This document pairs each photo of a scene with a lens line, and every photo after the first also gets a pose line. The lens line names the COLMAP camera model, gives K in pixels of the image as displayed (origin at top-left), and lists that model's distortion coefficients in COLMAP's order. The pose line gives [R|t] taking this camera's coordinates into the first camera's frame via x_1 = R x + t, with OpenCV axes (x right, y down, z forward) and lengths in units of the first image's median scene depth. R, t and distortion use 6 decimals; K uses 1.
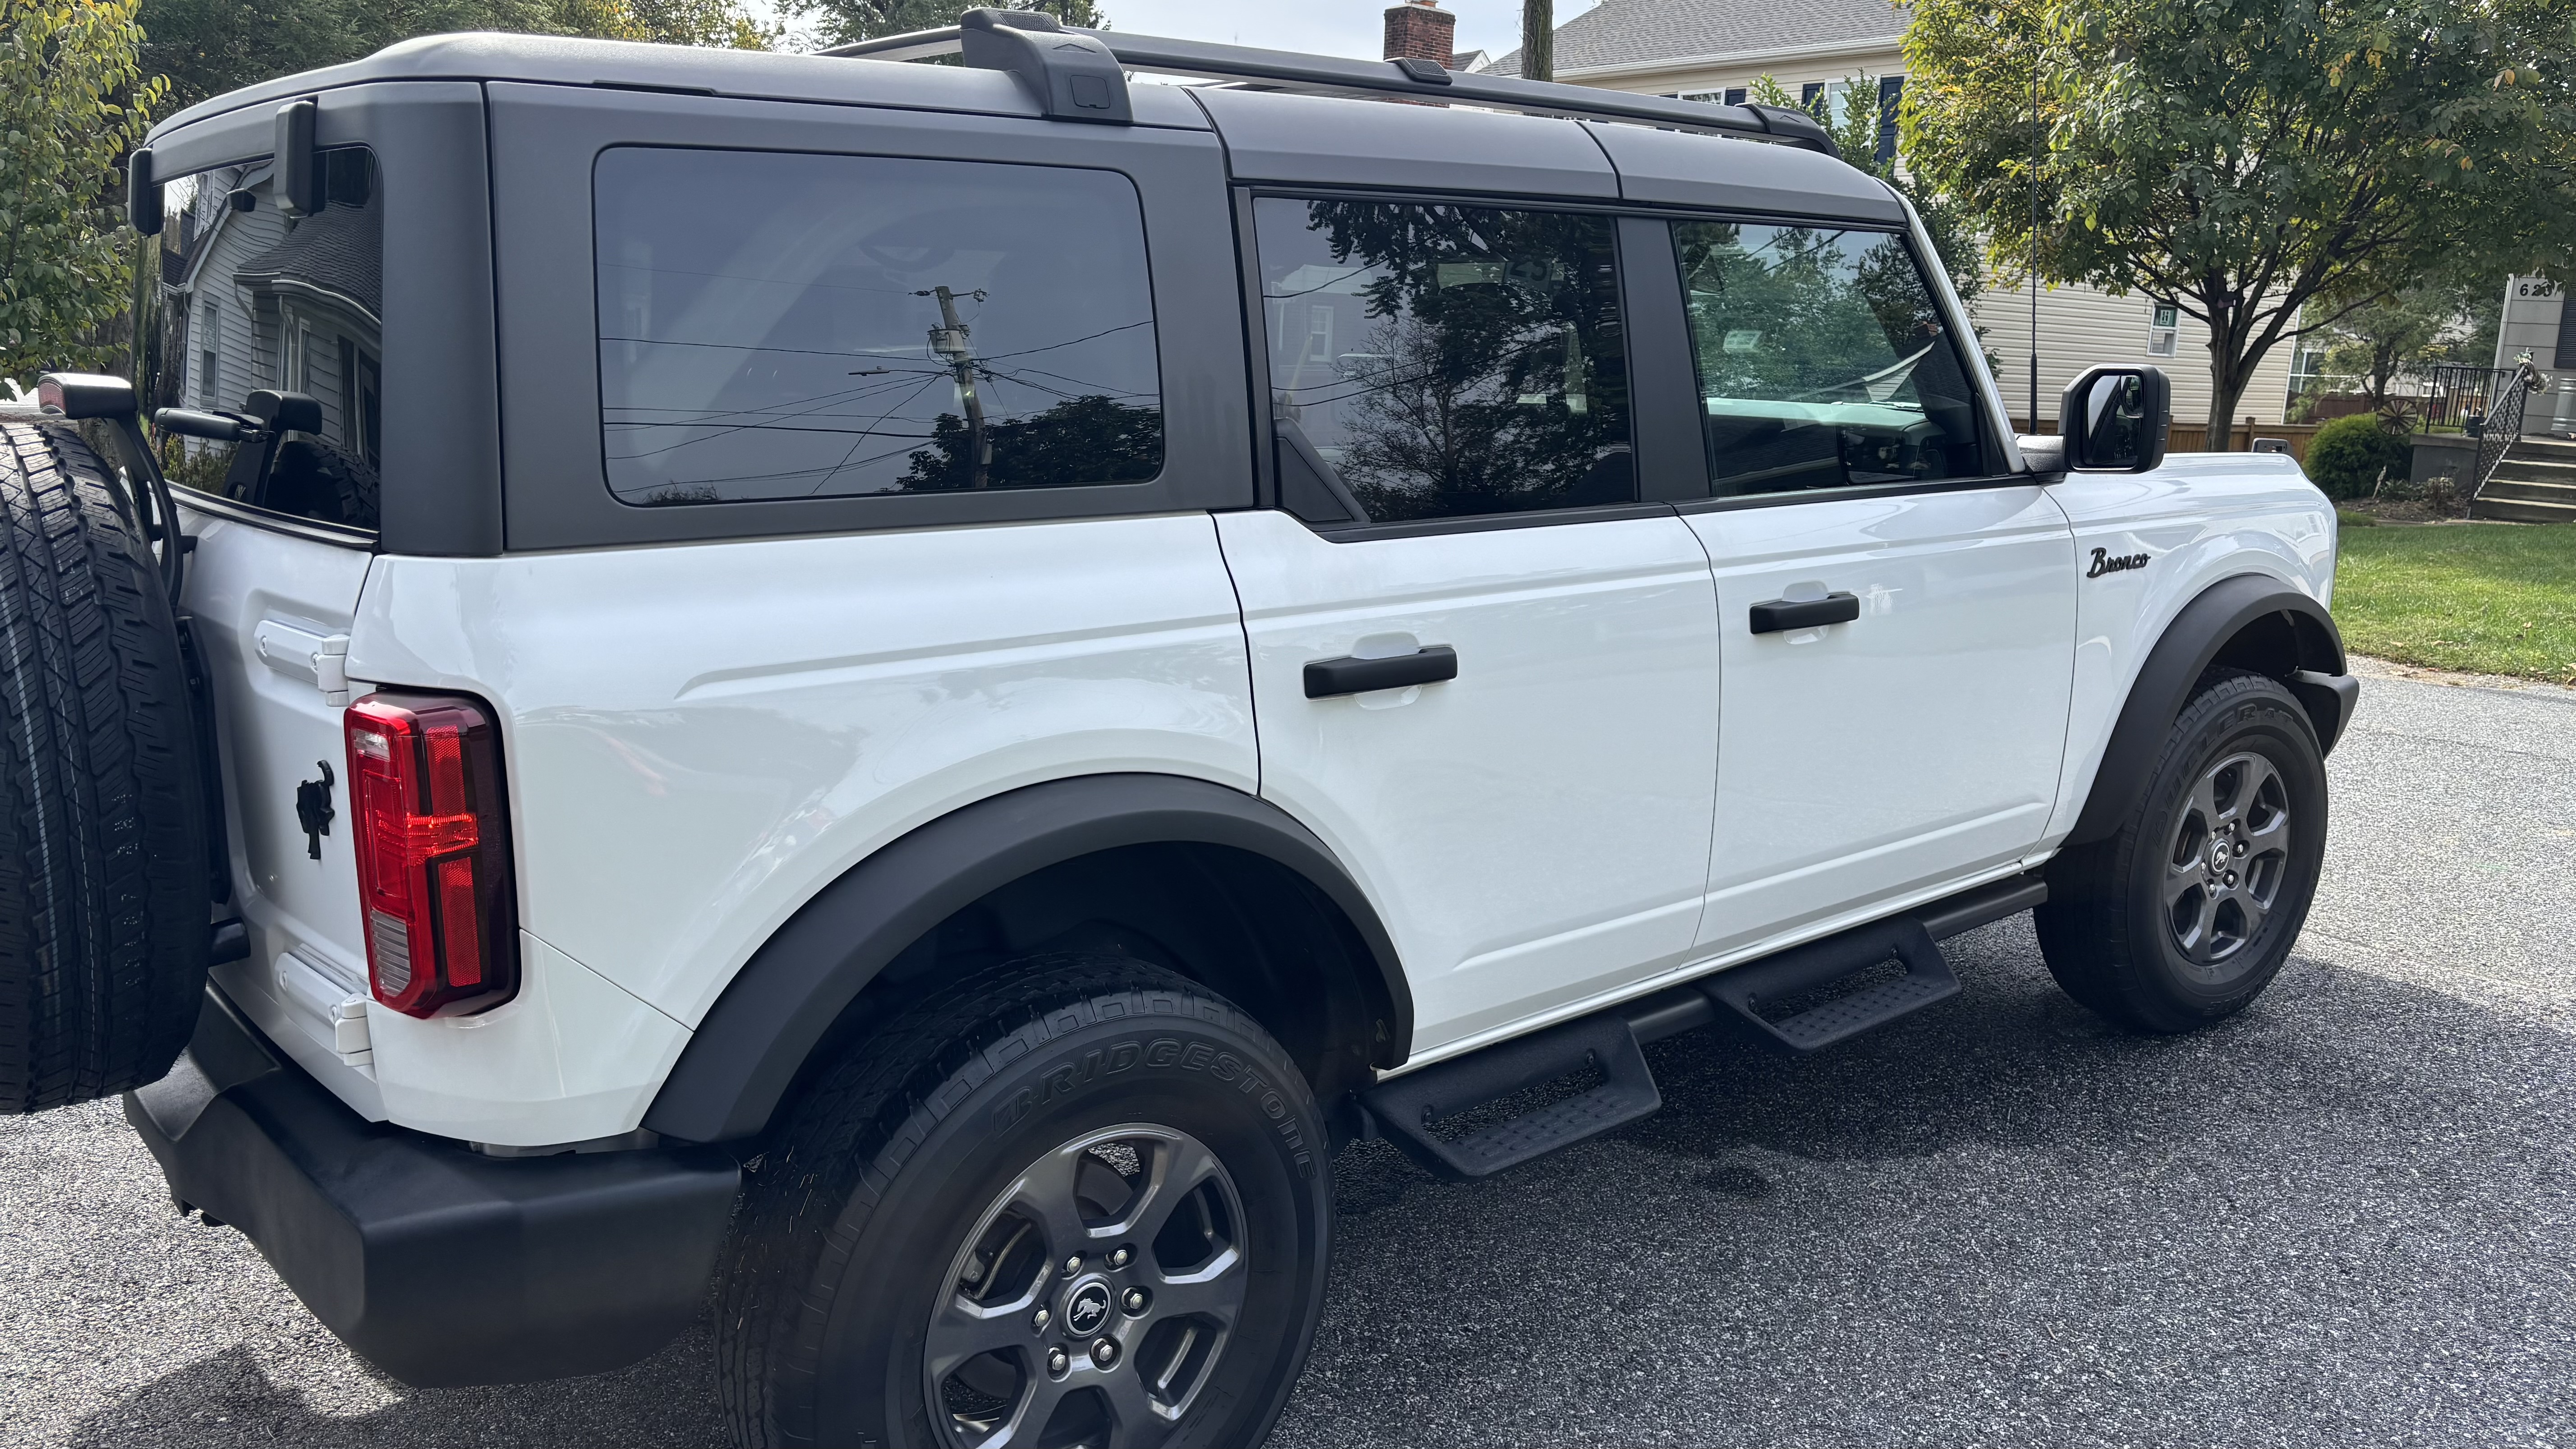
lens RADIAL K [[1925.2, 0, 1308.6], [0, 1925.2, 720.3], [0, 0, 1]] dist [0.016085, -0.016509]
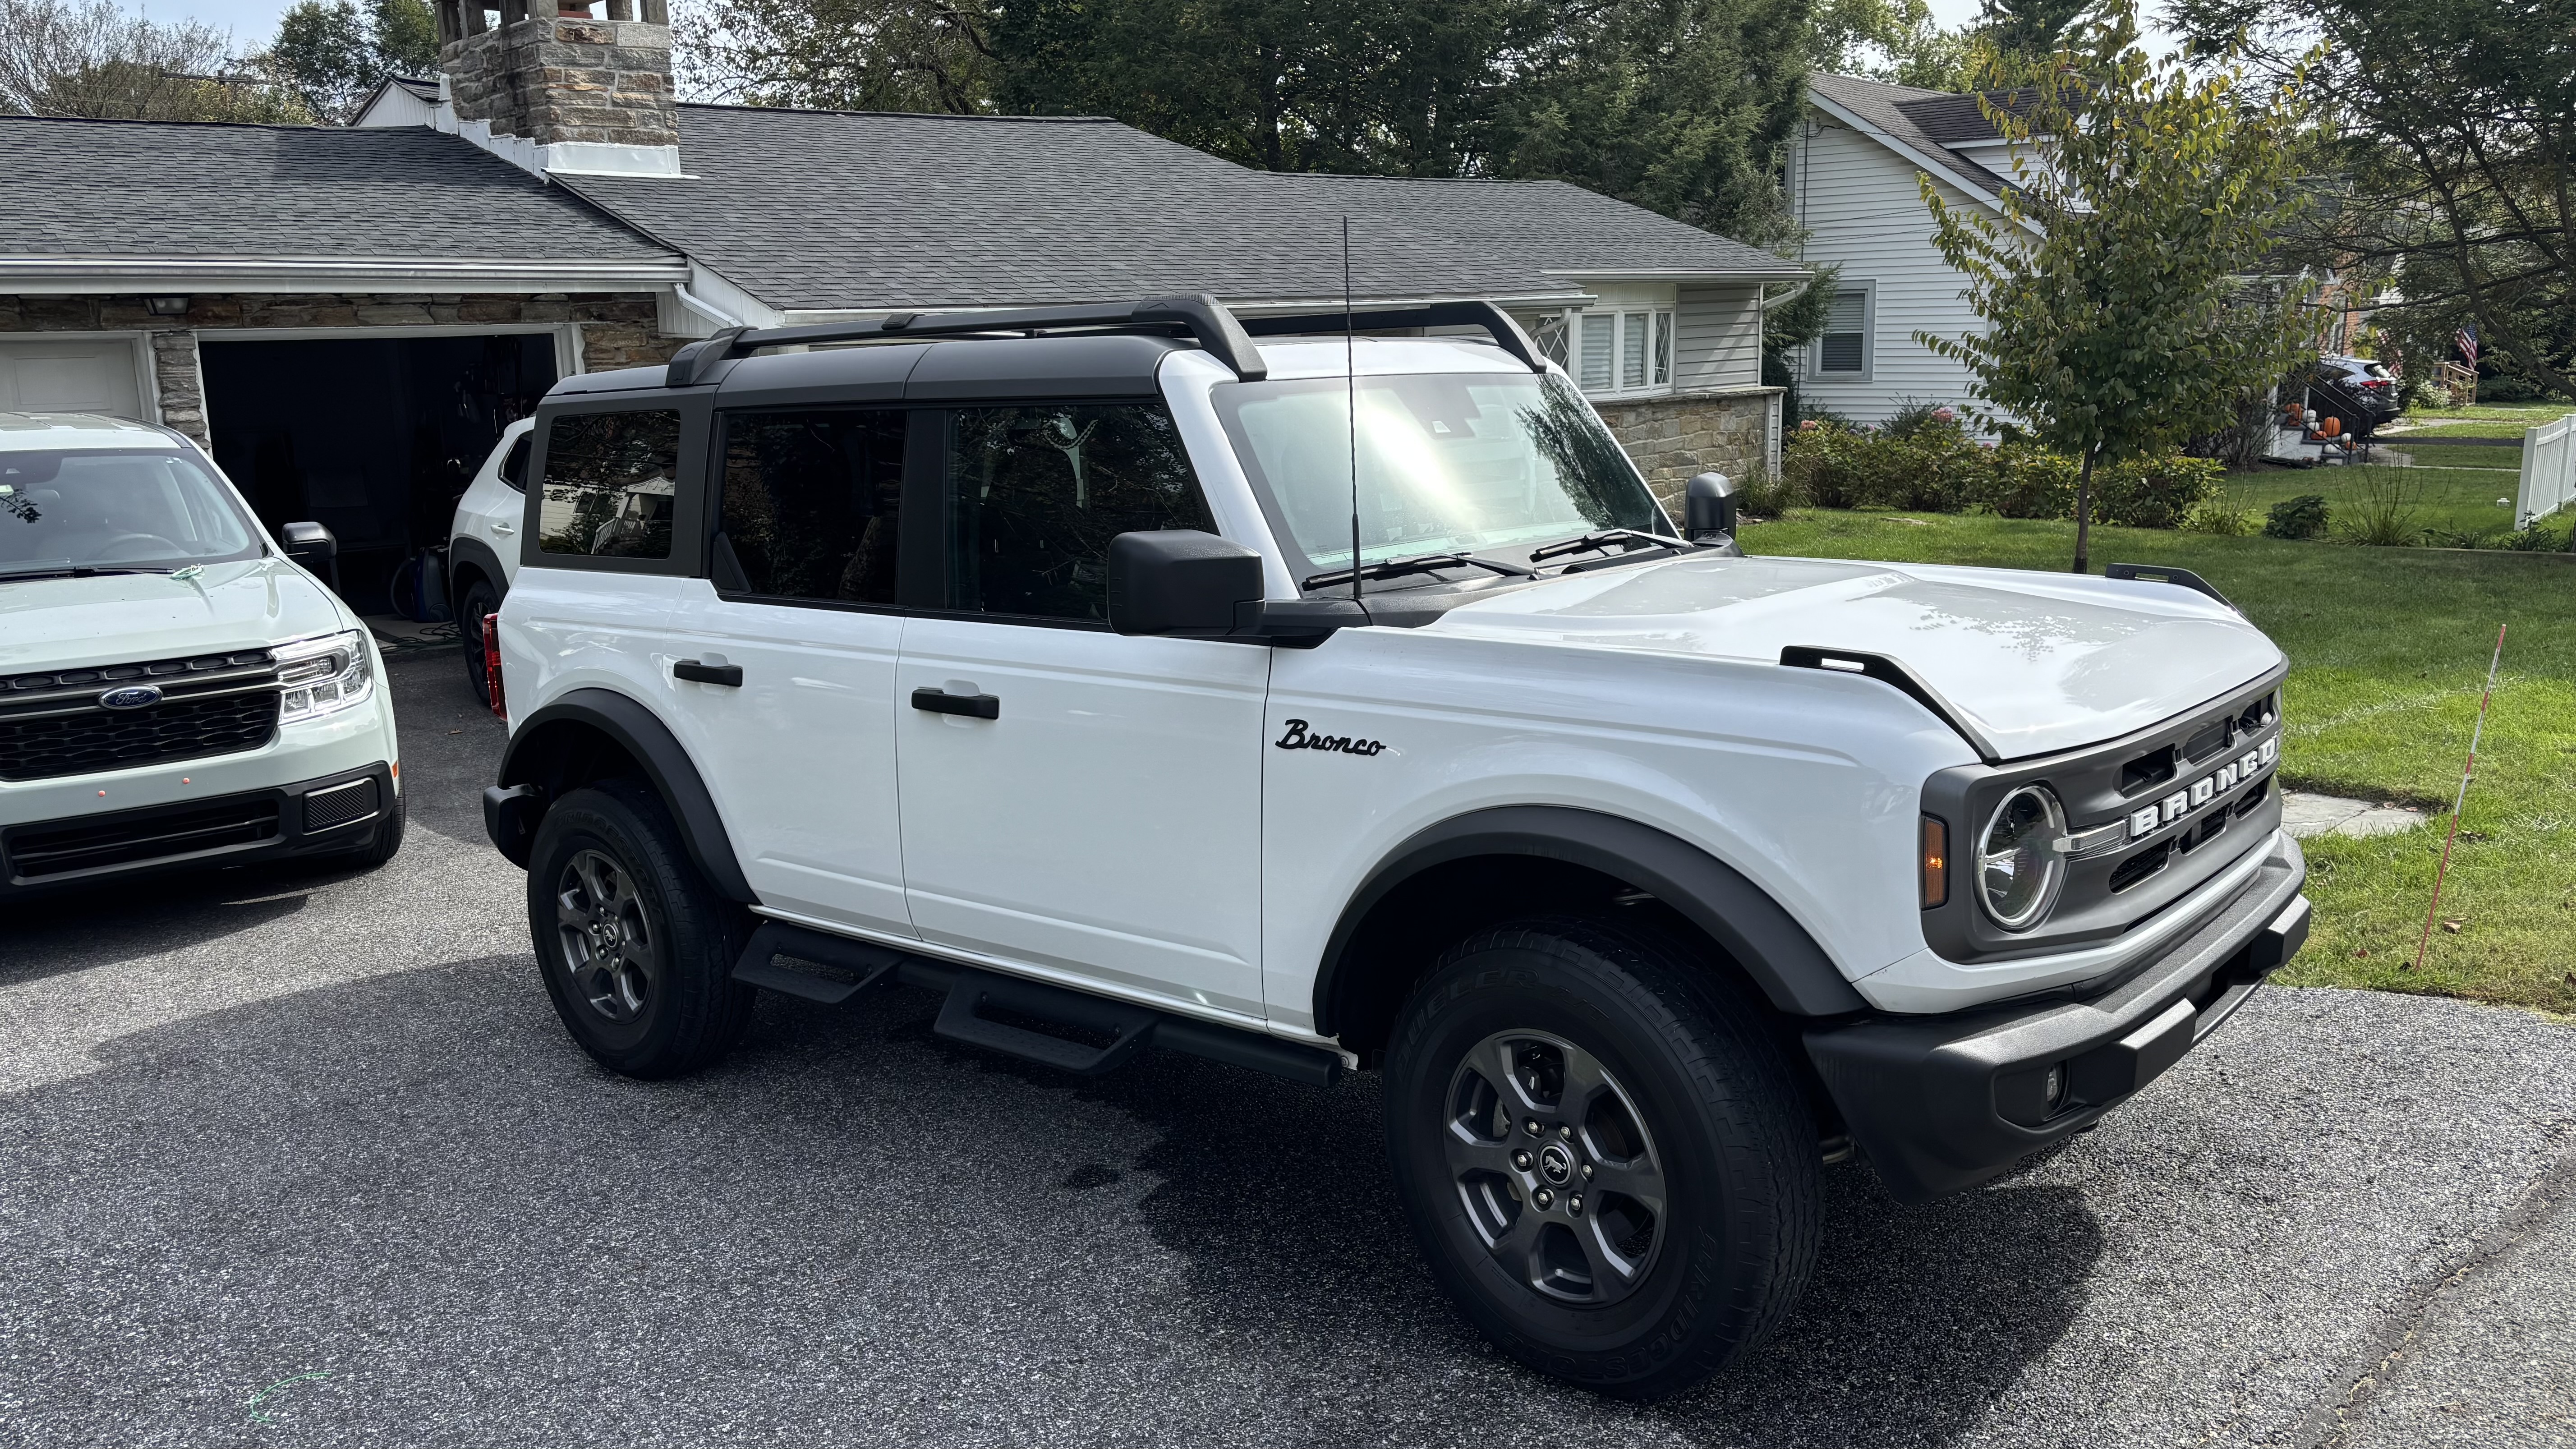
lens RADIAL K [[1925.2, 0, 1285.0], [0, 1925.2, 723.5], [0, 0, 1]] dist [0.016085, -0.016509]
pose [[0.173107, 0.156111, -0.972452, 1.361351], [-0.160025, 0.978697, 0.128627, -0.213366], [0.971816, 0.133351, 0.194401, 0.833614]]
